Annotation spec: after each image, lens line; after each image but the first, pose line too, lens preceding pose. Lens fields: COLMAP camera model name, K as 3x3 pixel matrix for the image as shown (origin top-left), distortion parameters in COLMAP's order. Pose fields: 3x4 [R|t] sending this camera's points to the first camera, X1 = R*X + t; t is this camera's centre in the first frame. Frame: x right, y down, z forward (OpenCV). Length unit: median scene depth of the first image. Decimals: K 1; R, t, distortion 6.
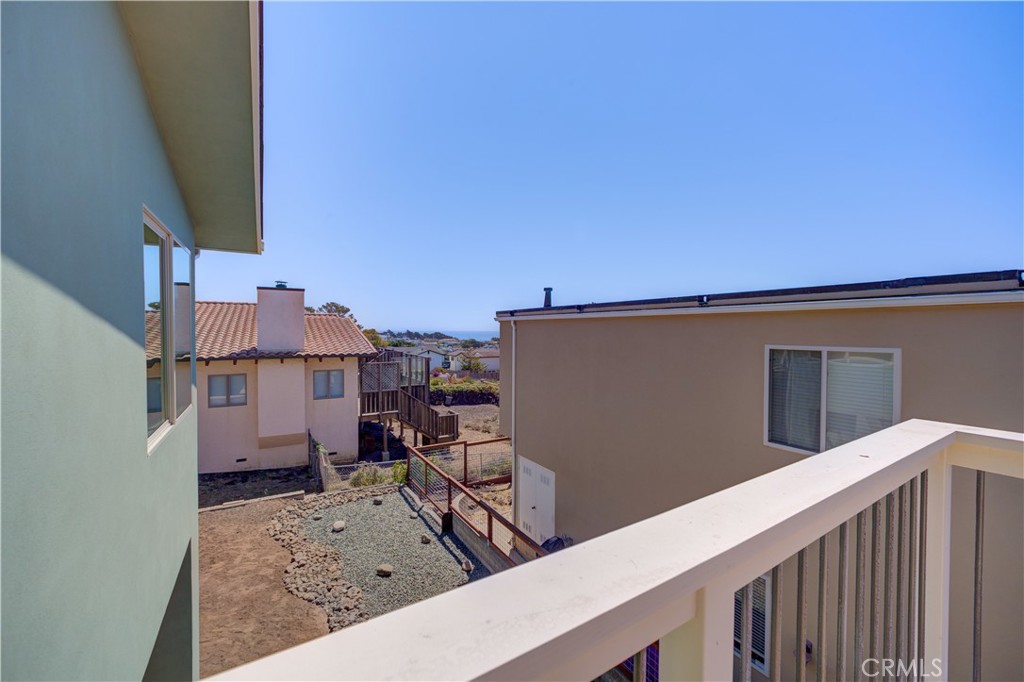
lens RADIAL K [[404.2, 0, 509.2], [0, 404.2, 340.3], [0, 0, 1]] dist [-0.021231, 0.008112]
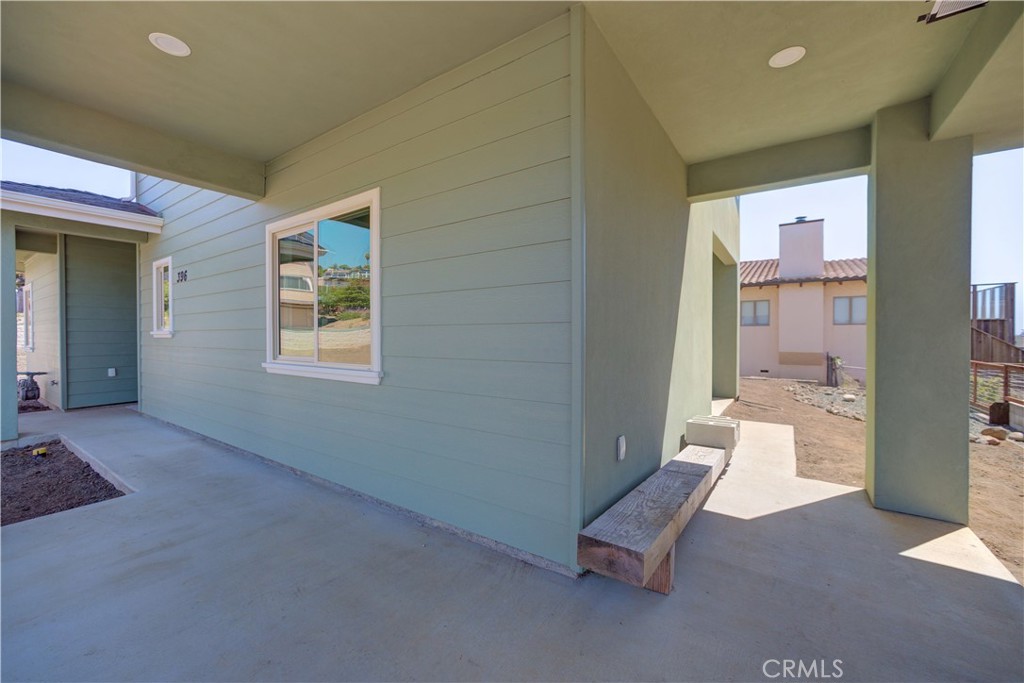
lens RADIAL K [[404.2, 0, 510.4], [0, 404.2, 335.1], [0, 0, 1]] dist [-0.021231, 0.008112]
pose [[0.399872, -0.002774, -0.916567, 0.140880], [-0.021174, 0.999701, -0.012264, 0.219576], [0.916327, 0.024311, 0.399693, -0.198179]]
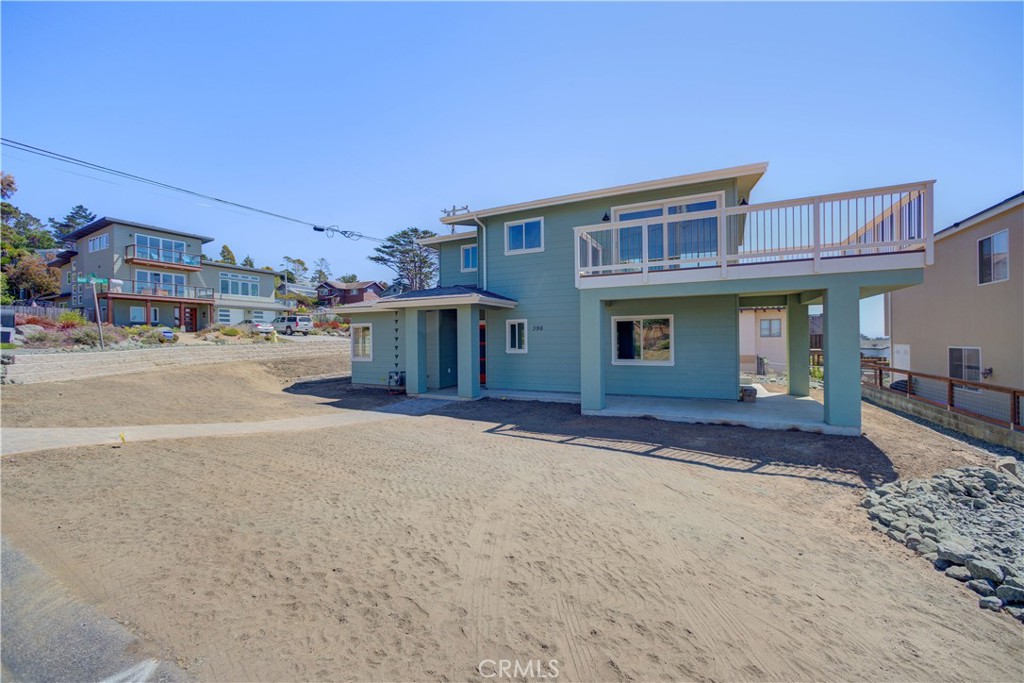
lens RADIAL K [[404.2, 0, 508.4], [0, 404.2, 339.2], [0, 0, 1]] dist [-0.021231, 0.008112]
pose [[0.525292, -0.011033, -0.850850, 0.387735], [-0.009597, 0.999776, -0.018889, 0.211122], [0.850868, 0.018087, 0.525069, -0.778103]]
